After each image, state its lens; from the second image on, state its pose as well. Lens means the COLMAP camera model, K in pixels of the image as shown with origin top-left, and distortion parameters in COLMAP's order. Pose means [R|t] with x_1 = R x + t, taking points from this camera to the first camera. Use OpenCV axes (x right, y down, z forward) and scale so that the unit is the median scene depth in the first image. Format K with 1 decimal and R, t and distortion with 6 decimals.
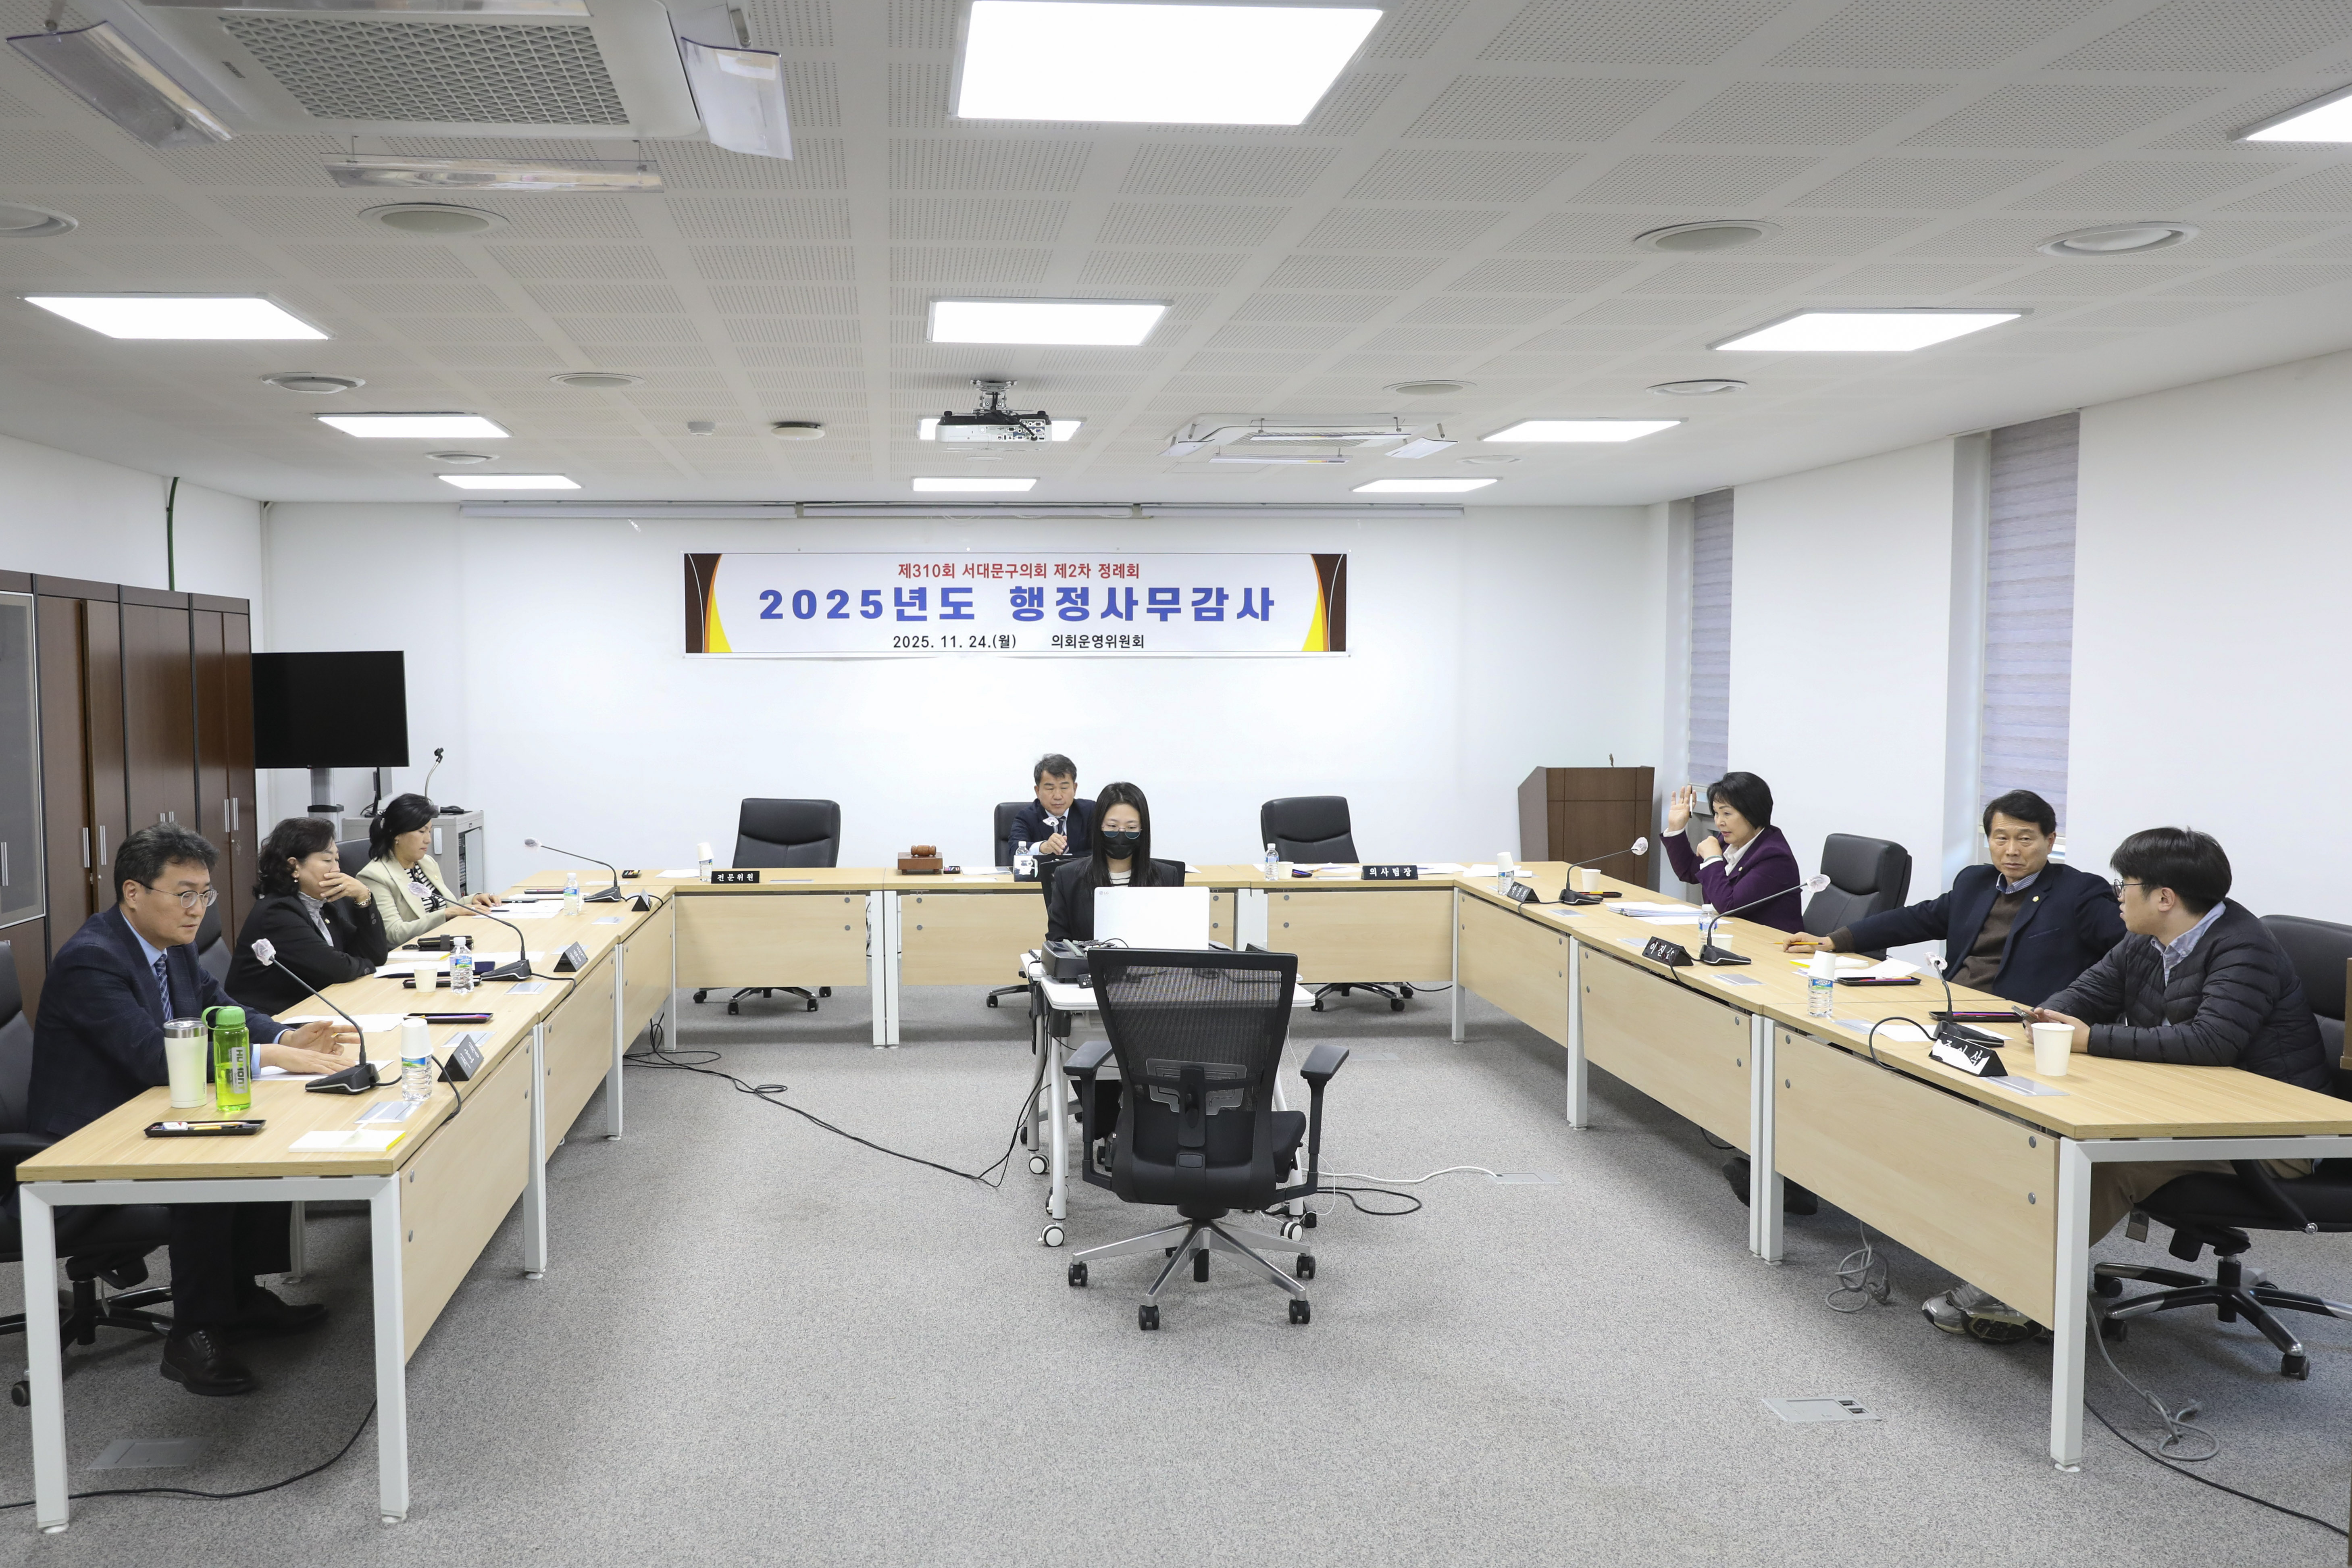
lens RADIAL K [[2089.2, 0, 1175.0], [0, 2089.2, 831.0], [0, 0, 1]] dist [-0.018447, 0.004257]
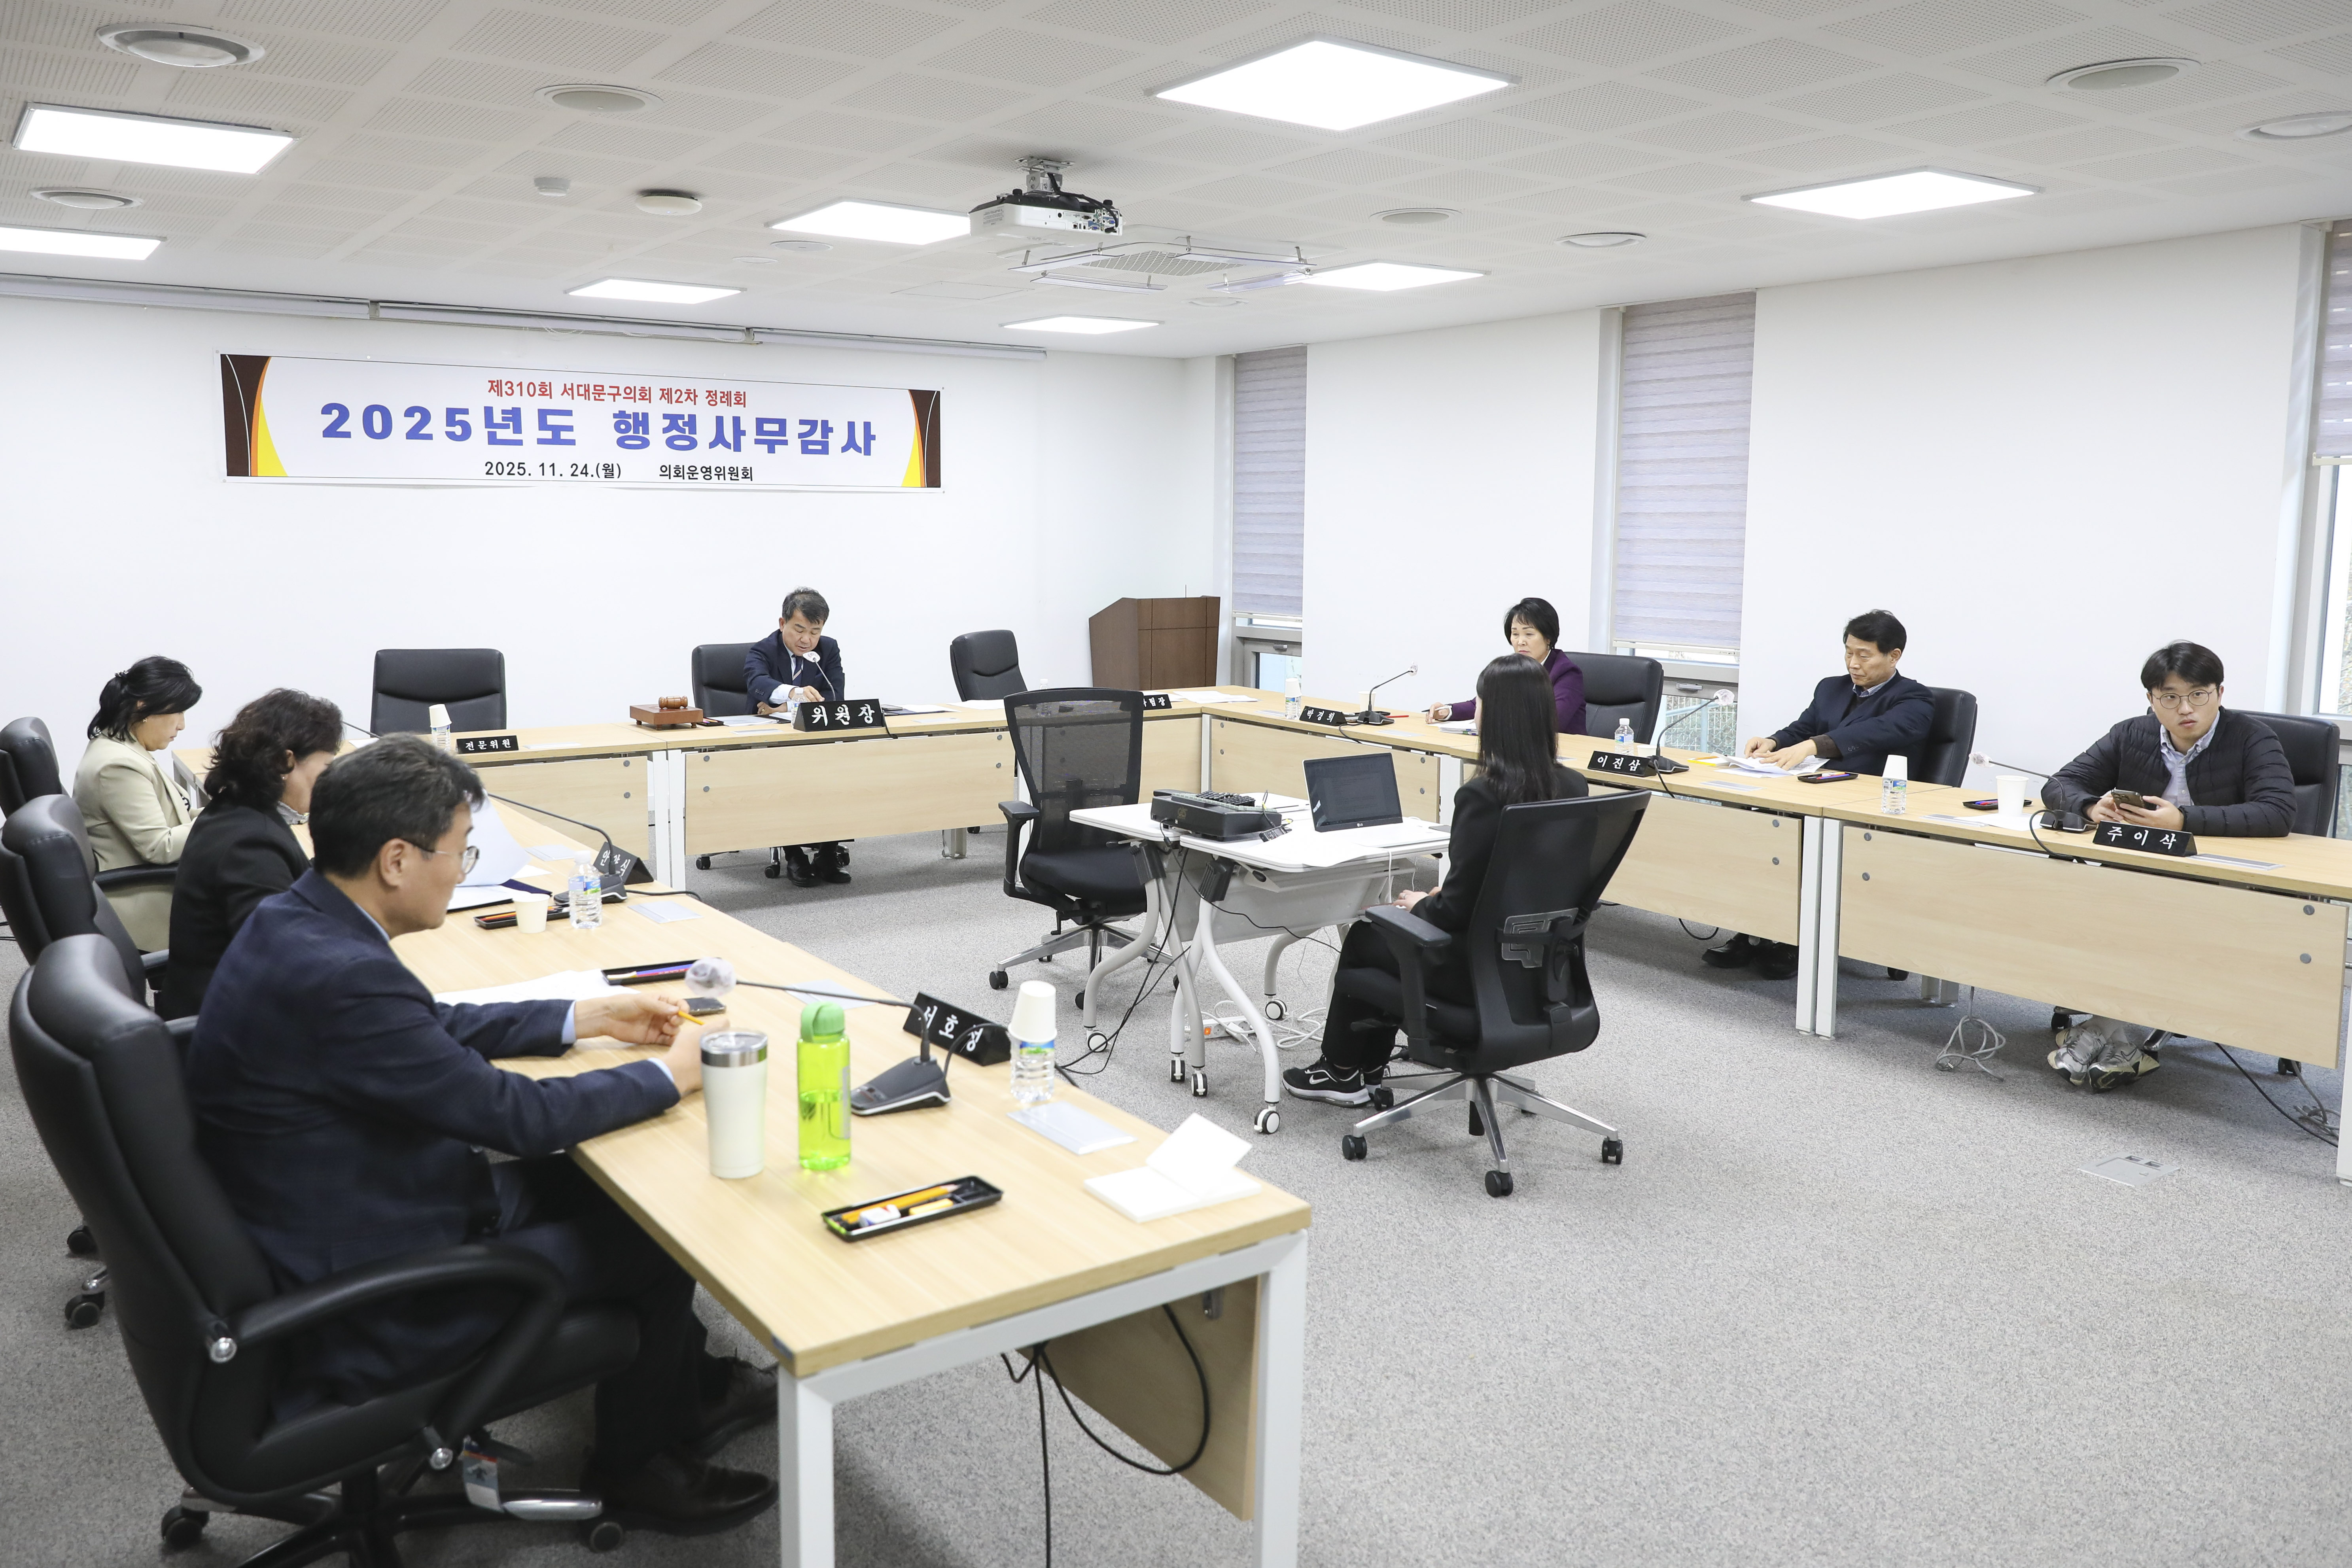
lens RADIAL K [[1746.8, 0, 1175.2], [0, 1746.8, 731.1], [0, 0, 1]] dist [-0.002003, 0.005610]
pose [[0.860590, -0.054412, 0.506383, -0.262847], [0.032474, 0.998116, 0.052060, -0.008527], [-0.508261, -0.028358, 0.860736, 0.210676]]
